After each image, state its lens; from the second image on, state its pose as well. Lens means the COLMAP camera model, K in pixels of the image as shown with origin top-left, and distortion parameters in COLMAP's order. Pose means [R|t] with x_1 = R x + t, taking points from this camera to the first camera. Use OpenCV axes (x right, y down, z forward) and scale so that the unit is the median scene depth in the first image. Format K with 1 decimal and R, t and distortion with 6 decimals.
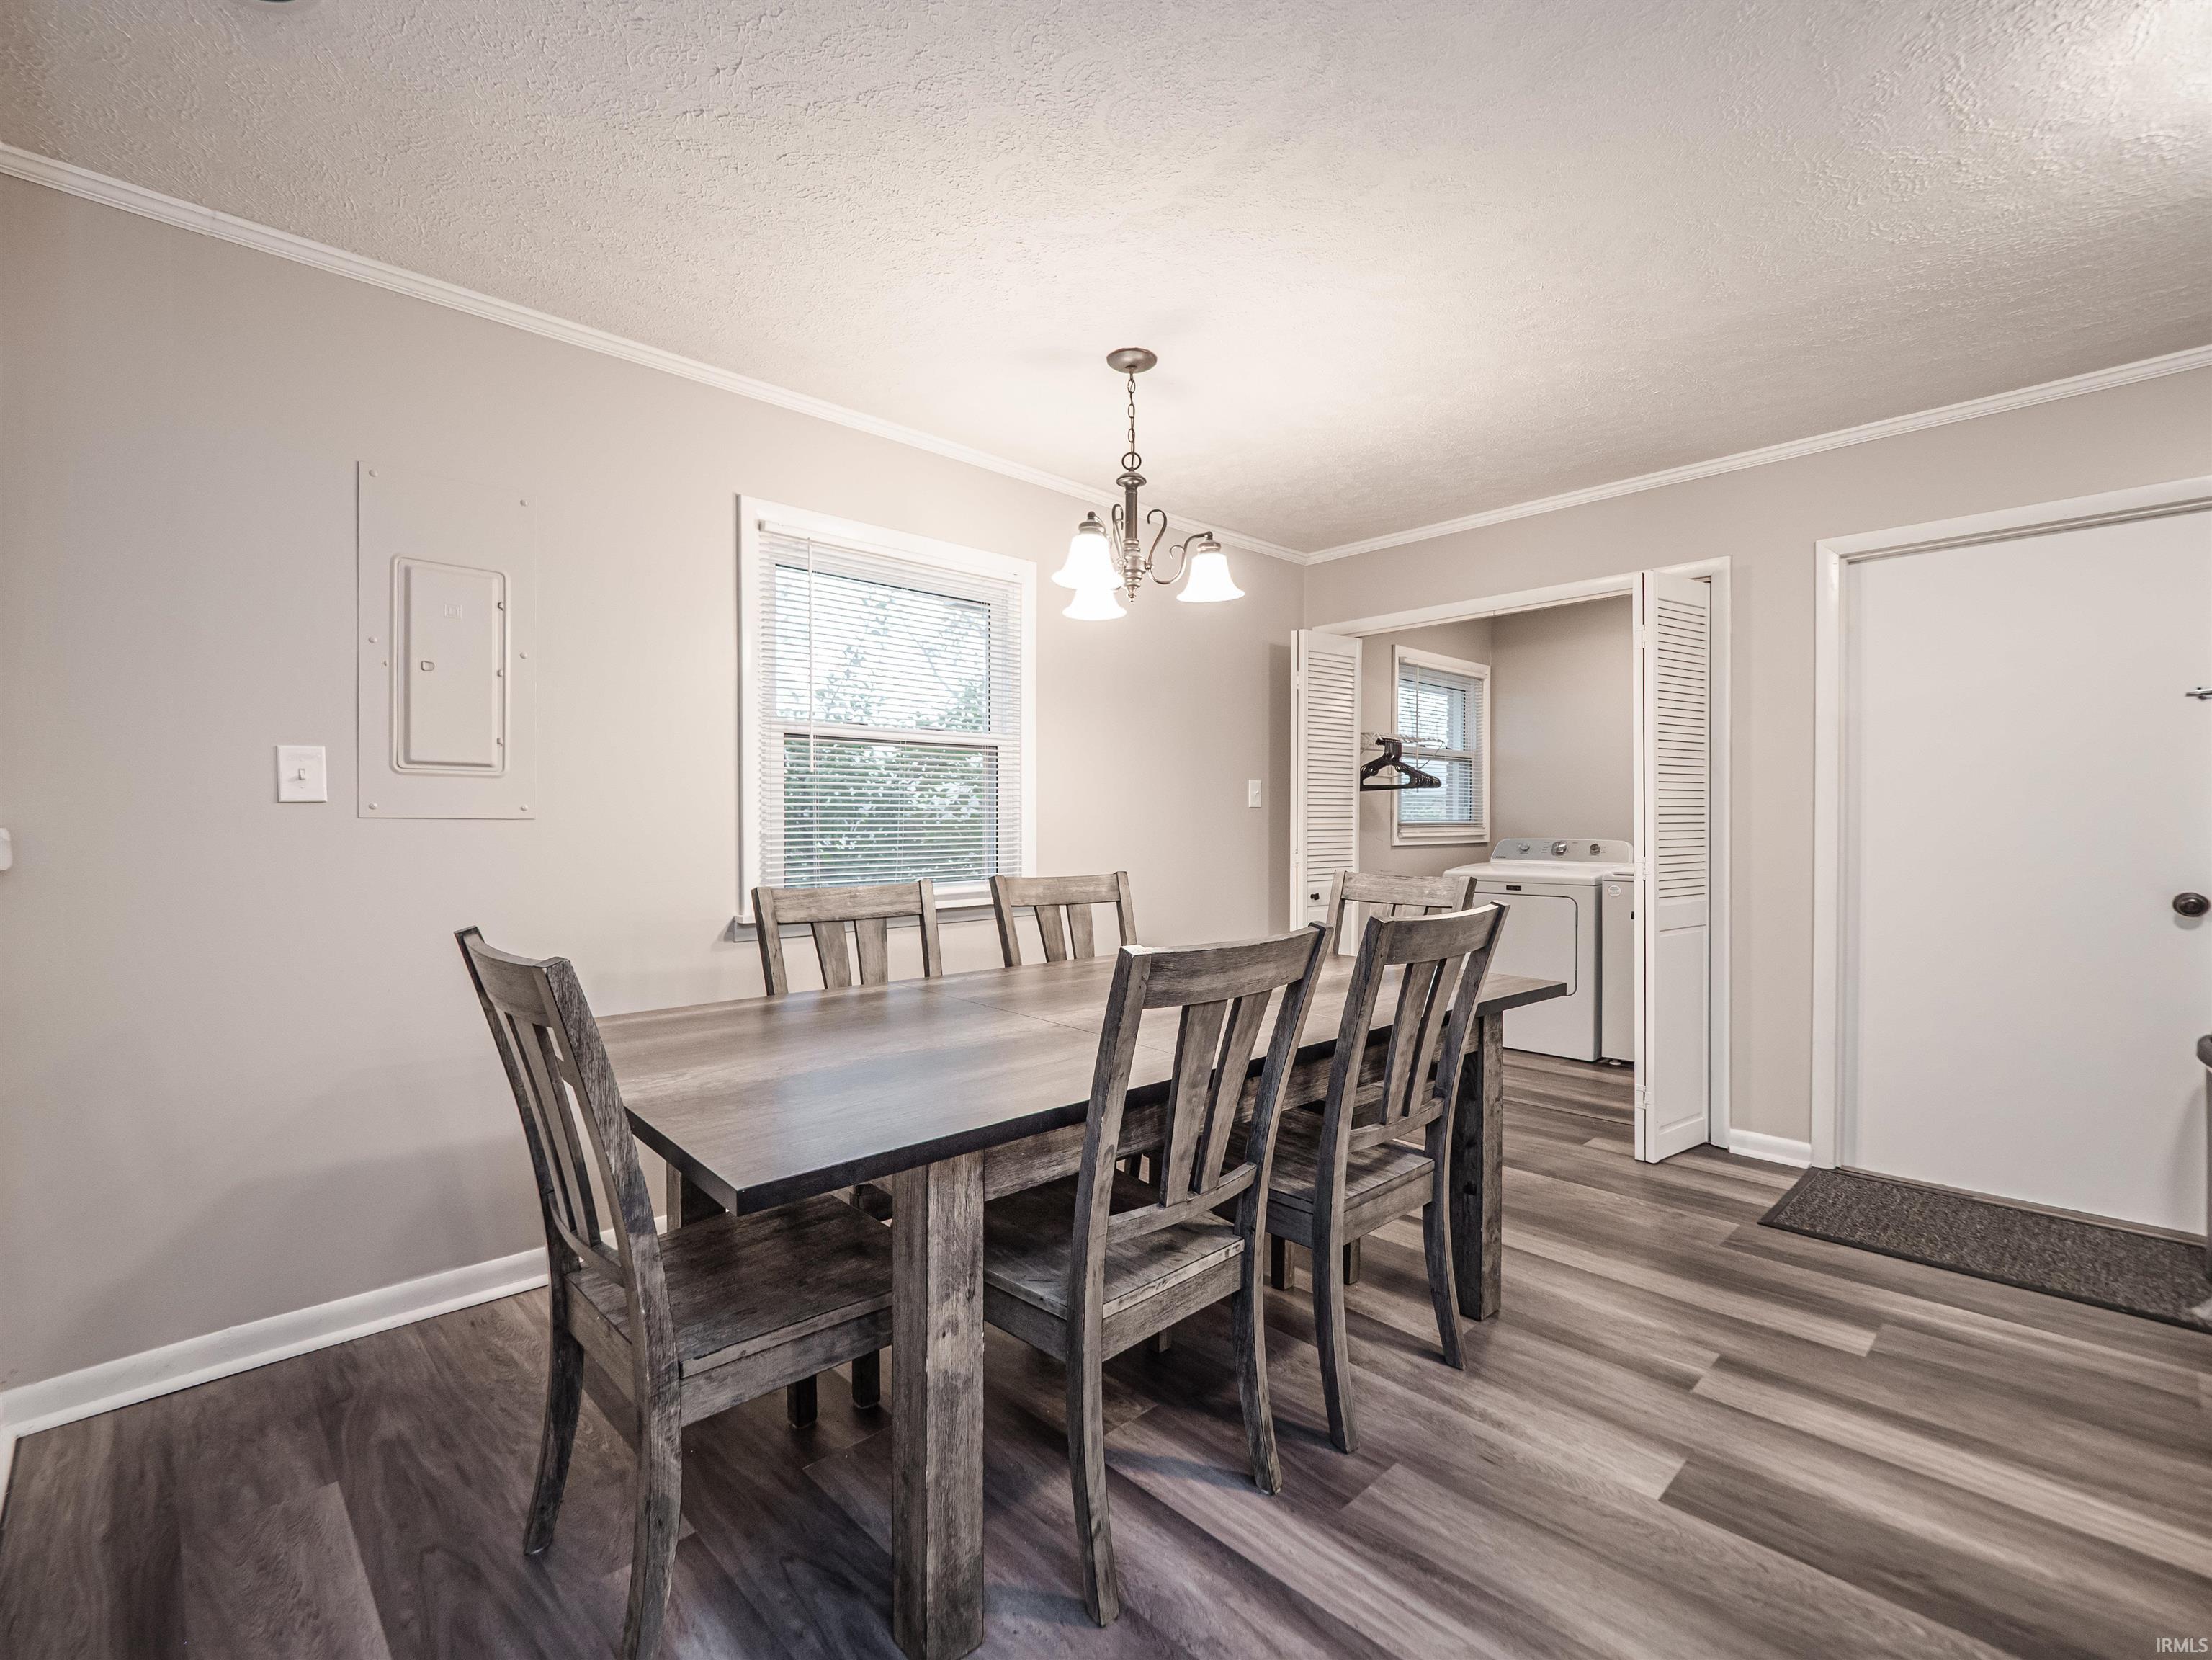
lens RADIAL K [[896.6, 0, 1108.5], [0, 896.6, 819.9], [0, 0, 1]] dist [0.025387, 0.000102]
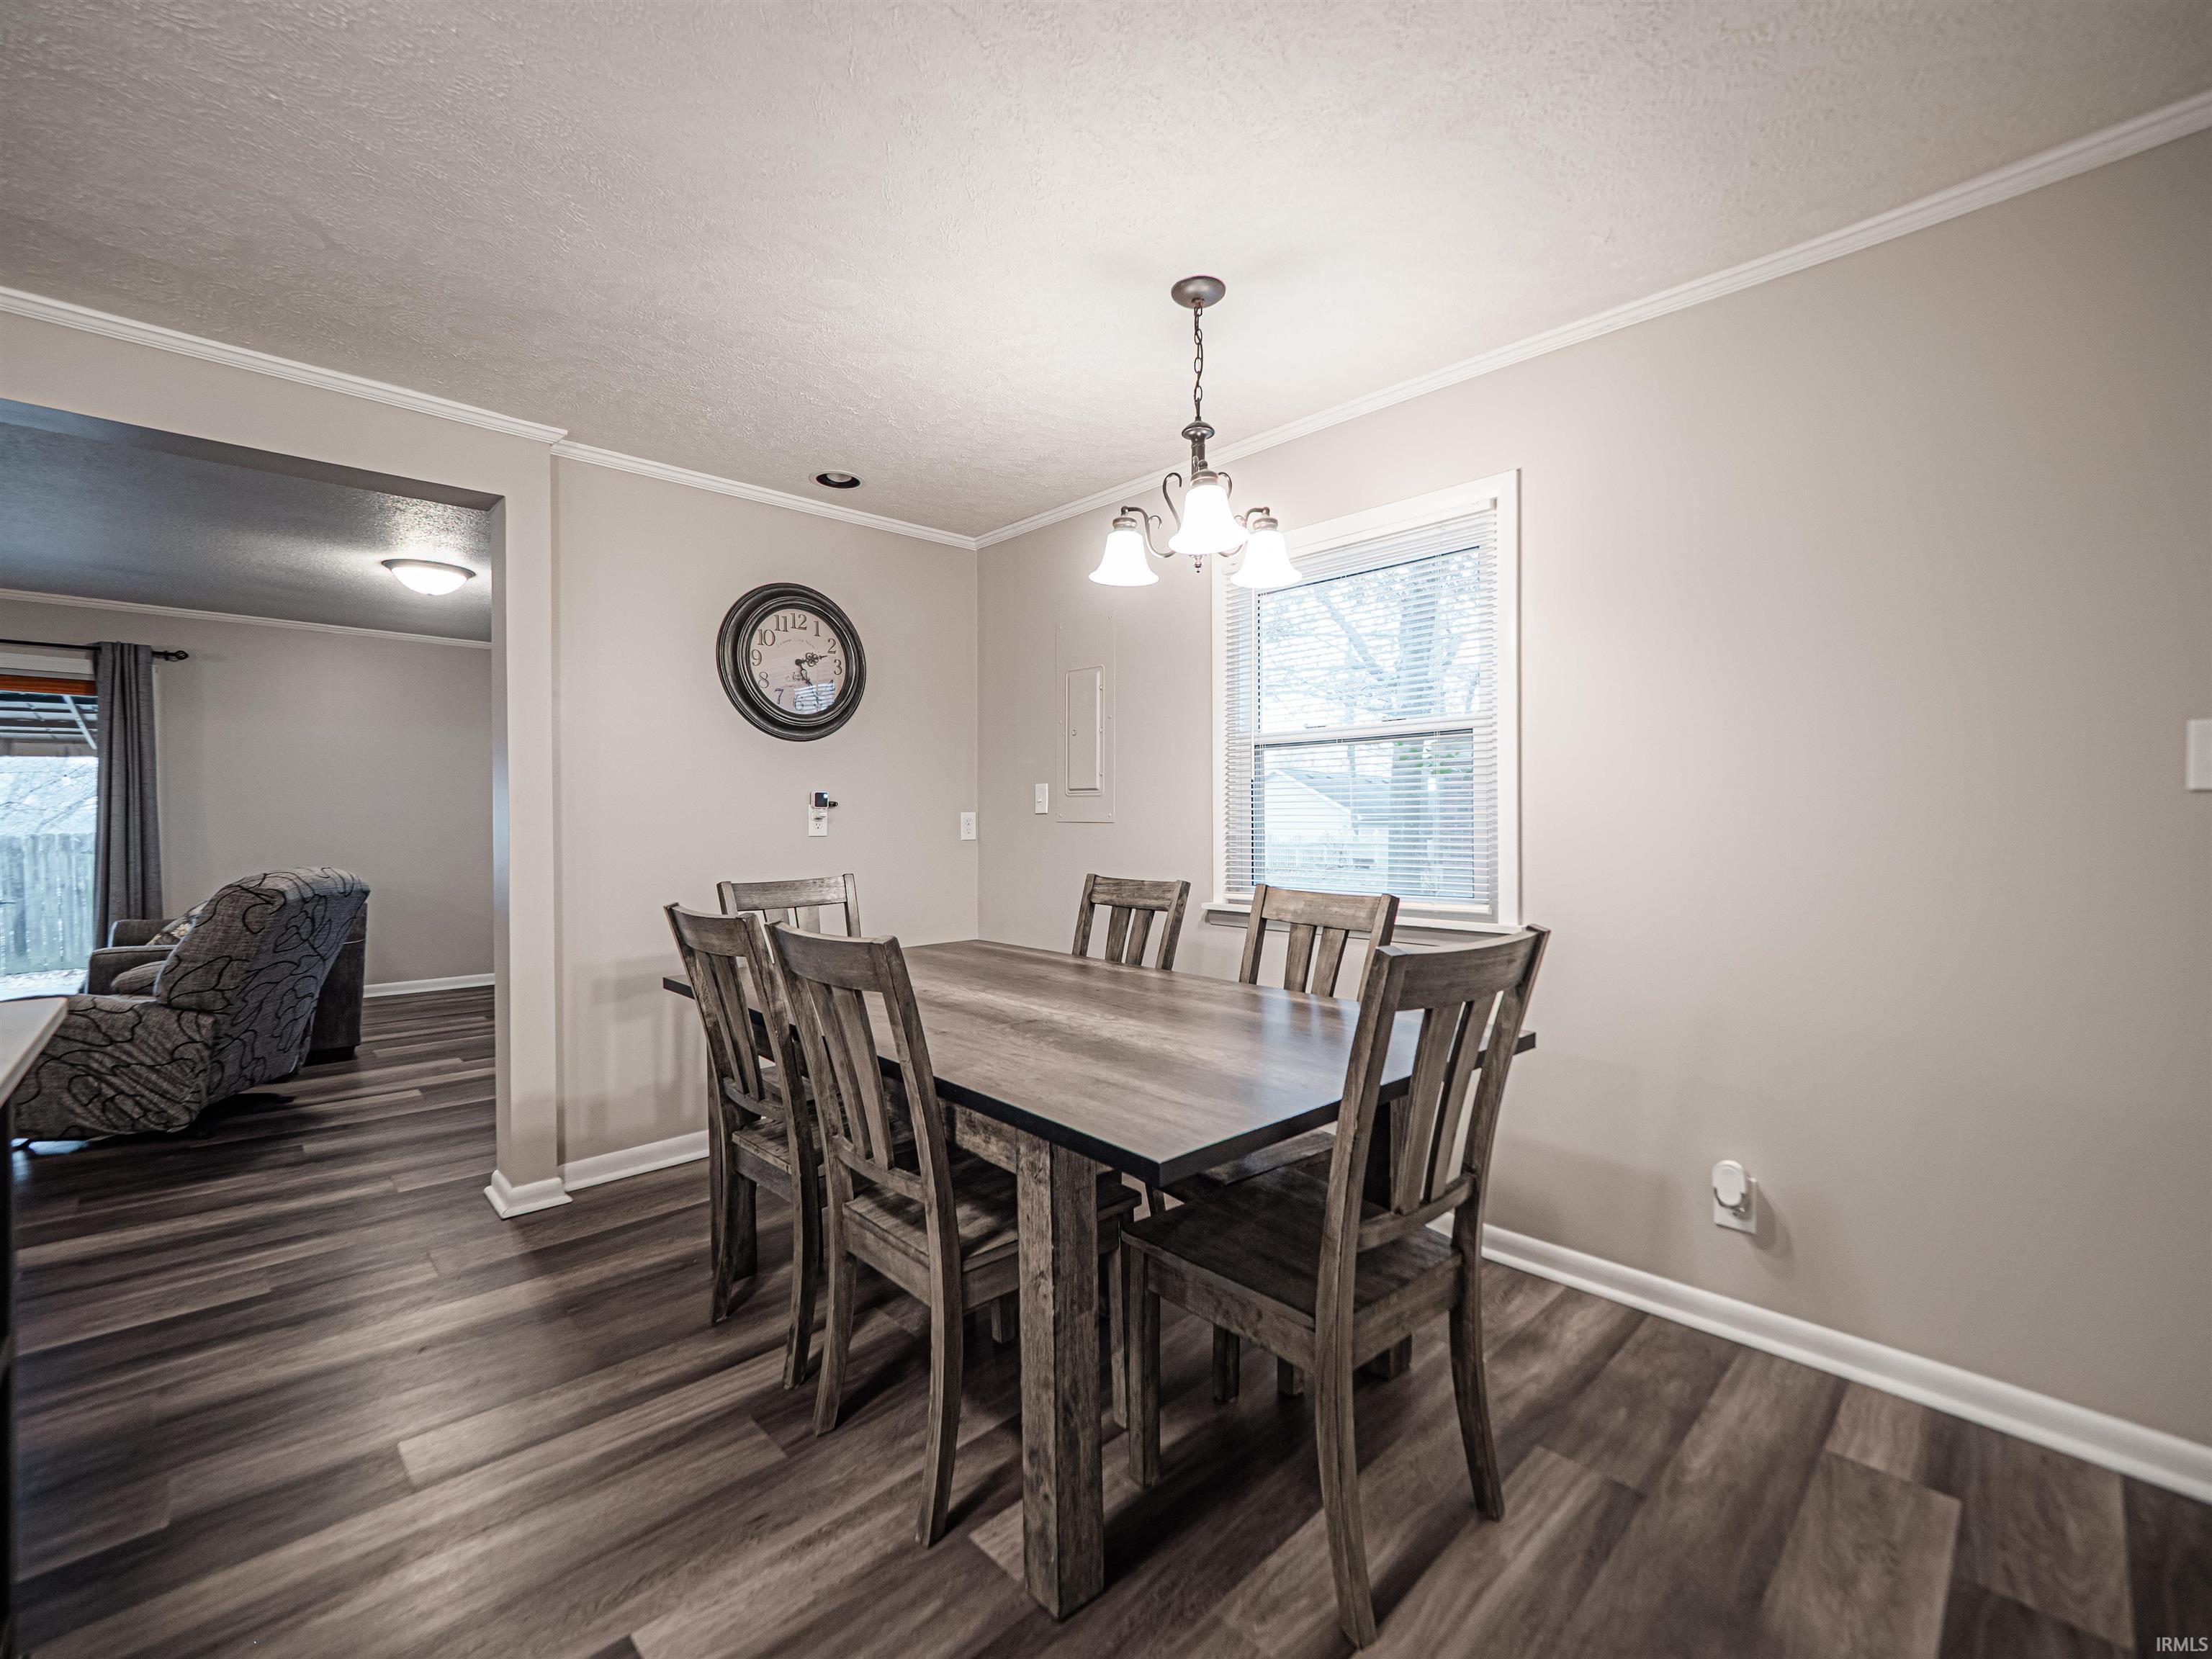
lens RADIAL K [[933.1, 0, 1106.0], [0, 933.1, 829.5], [0, 0, 1]] dist [0.000289, -0.000052]
pose [[0.071807, 0.009057, -0.997377, 1.012868], [0.002067, 0.999955, 0.009229, -0.004870], [0.997416, -0.002724, 0.071785, 0.941906]]
